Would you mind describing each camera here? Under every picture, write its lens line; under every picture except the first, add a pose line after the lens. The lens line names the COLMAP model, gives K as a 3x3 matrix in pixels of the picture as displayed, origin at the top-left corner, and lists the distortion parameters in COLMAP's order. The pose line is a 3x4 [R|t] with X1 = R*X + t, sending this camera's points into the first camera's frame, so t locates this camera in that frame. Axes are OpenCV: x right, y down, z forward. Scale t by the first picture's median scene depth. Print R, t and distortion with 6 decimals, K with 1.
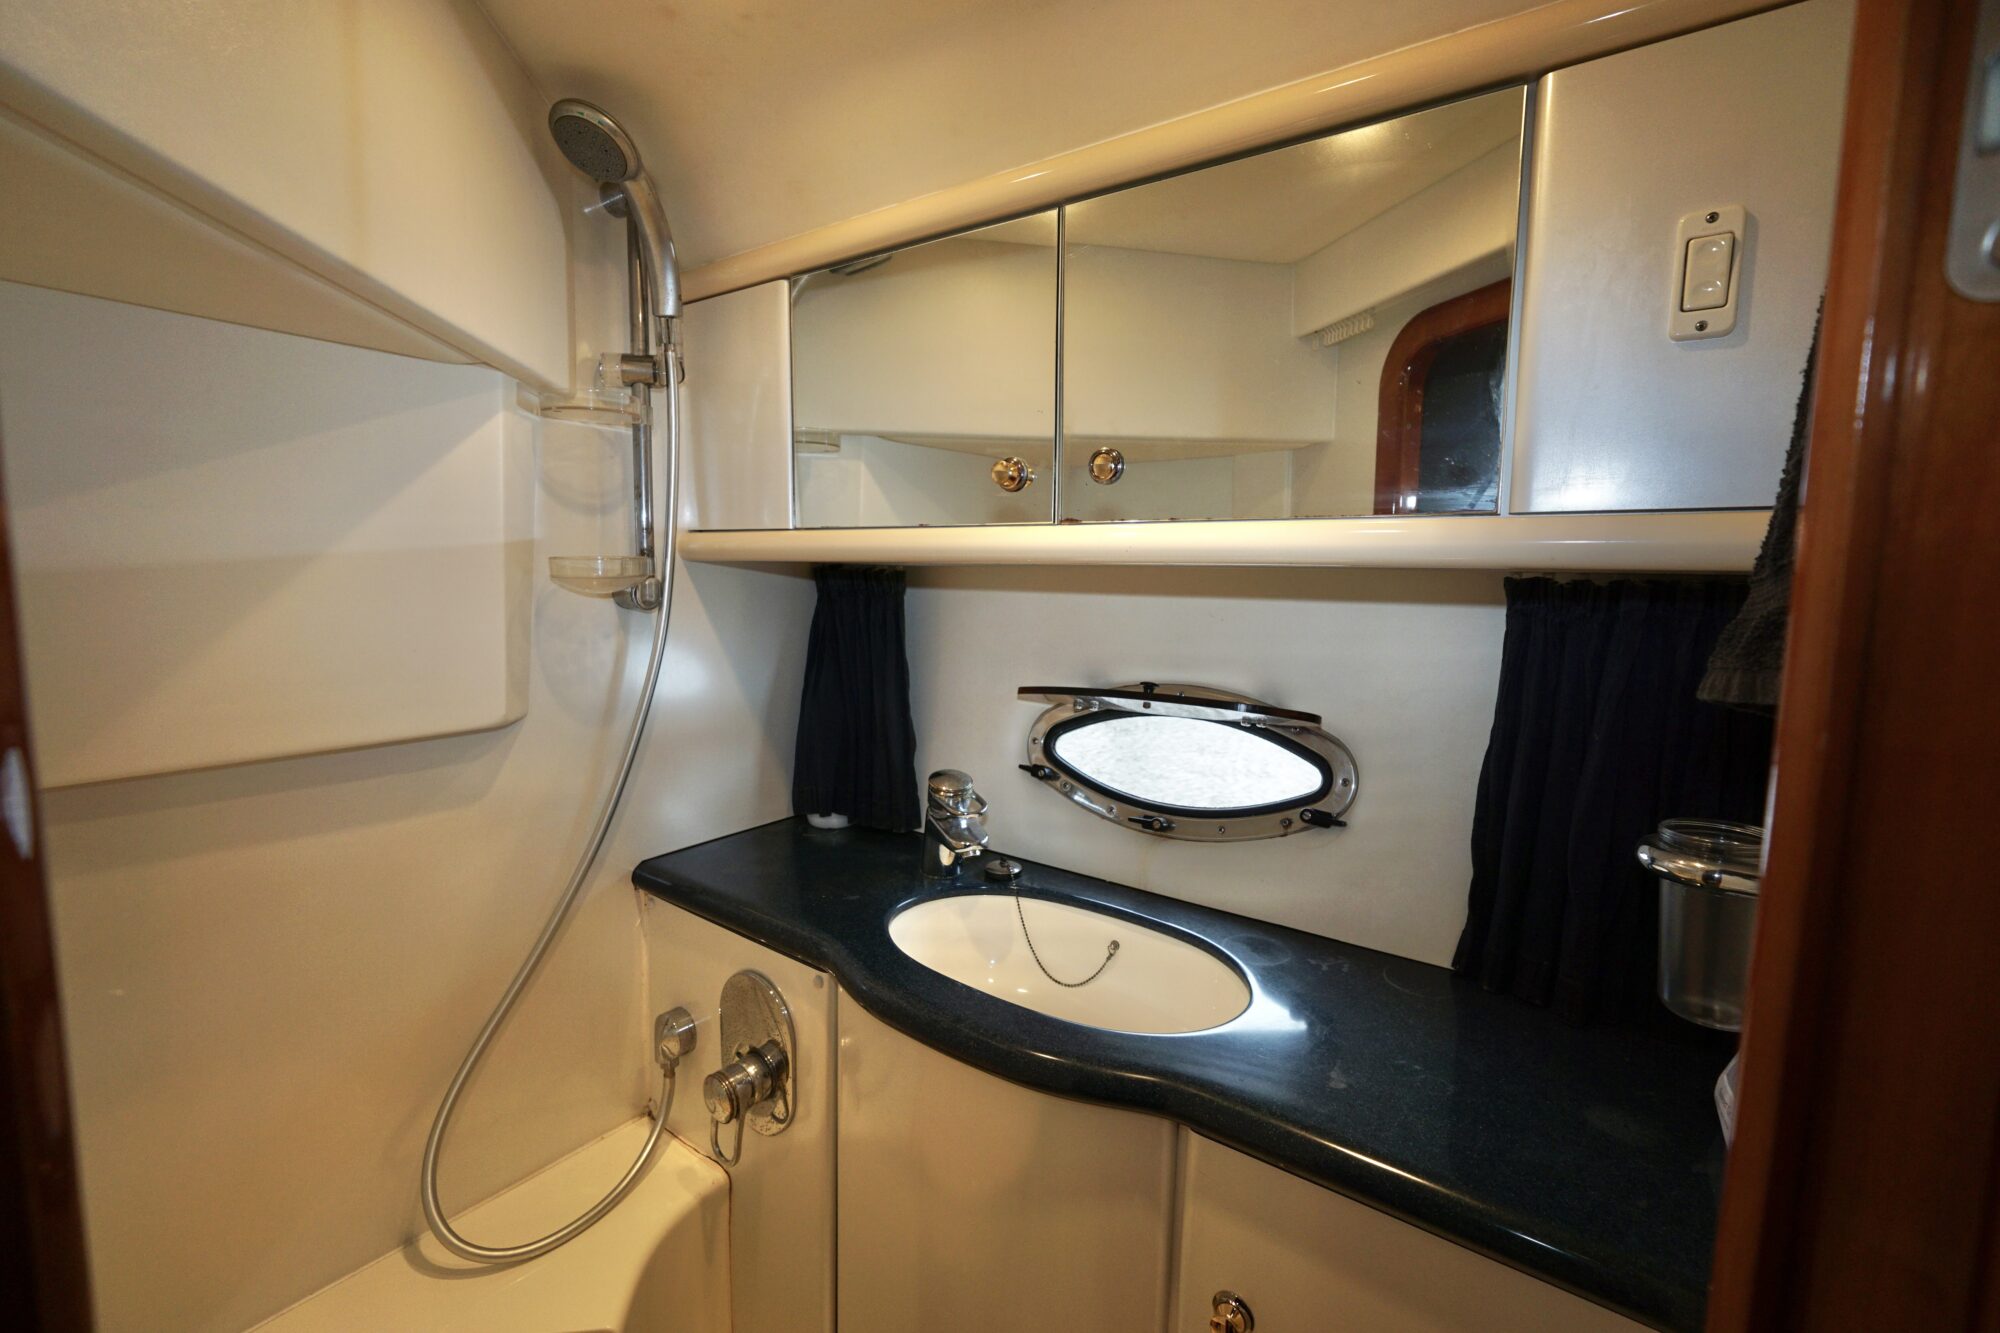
lens RADIAL K [[840.2, 0, 995.6], [0, 840.2, 662.3], [0, 0, 1]] dist [-0.020526, 0.009450]
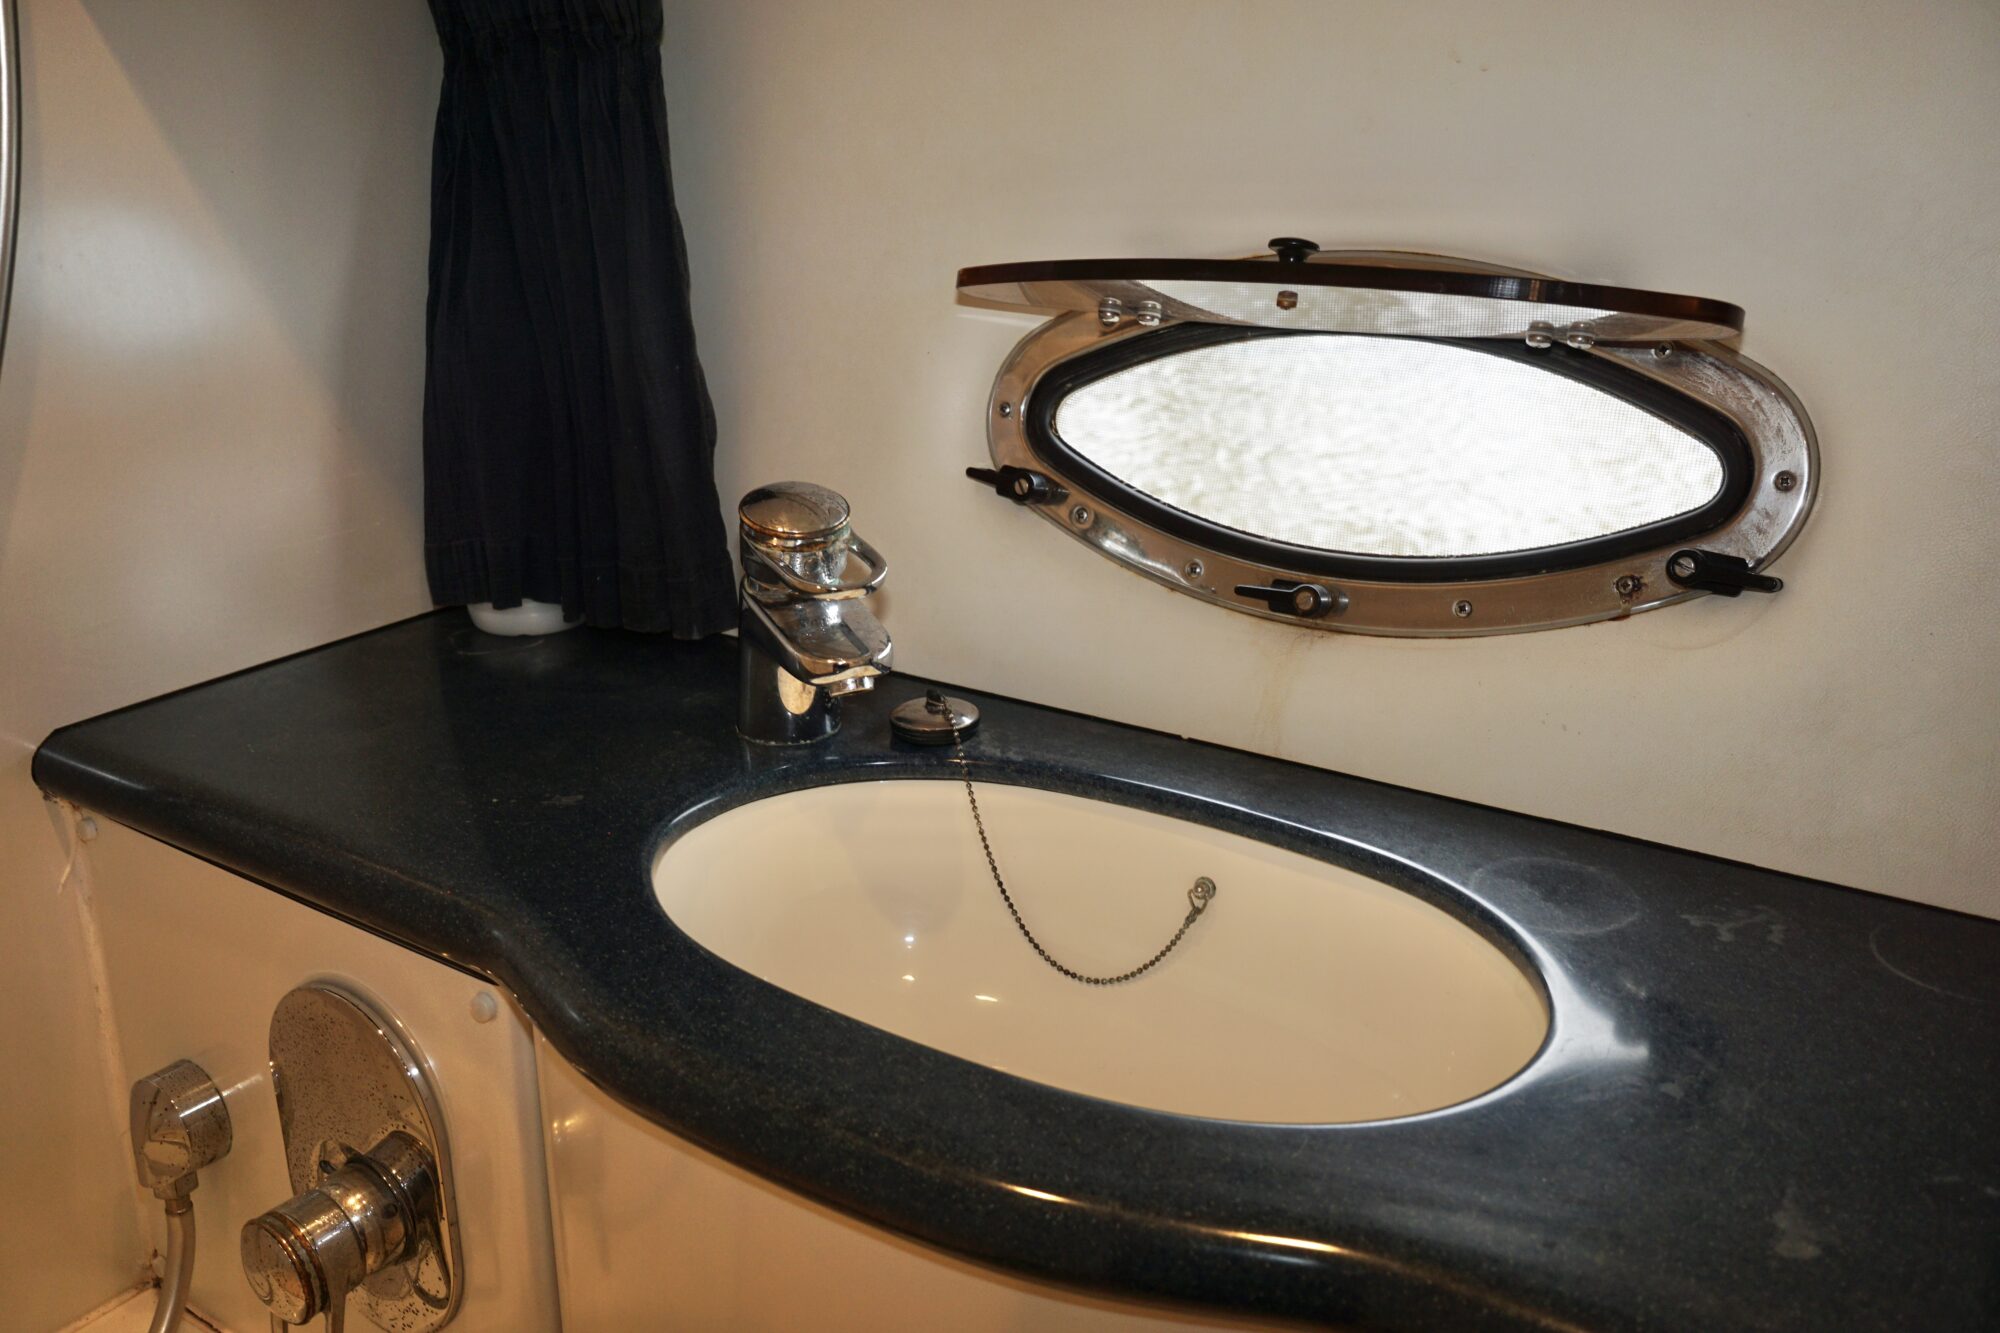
lens RADIAL K [[1687.6, 0, 1000.0], [0, 1687.6, 666.5], [0, 0, 1]] dist [0.006364, 0.004137]
pose [[0.998969, -0.033751, 0.030356, 0.017736], [0.026211, 0.974846, 0.221332, 0.039643], [-0.037062, -0.220308, 0.974726, 0.201826]]
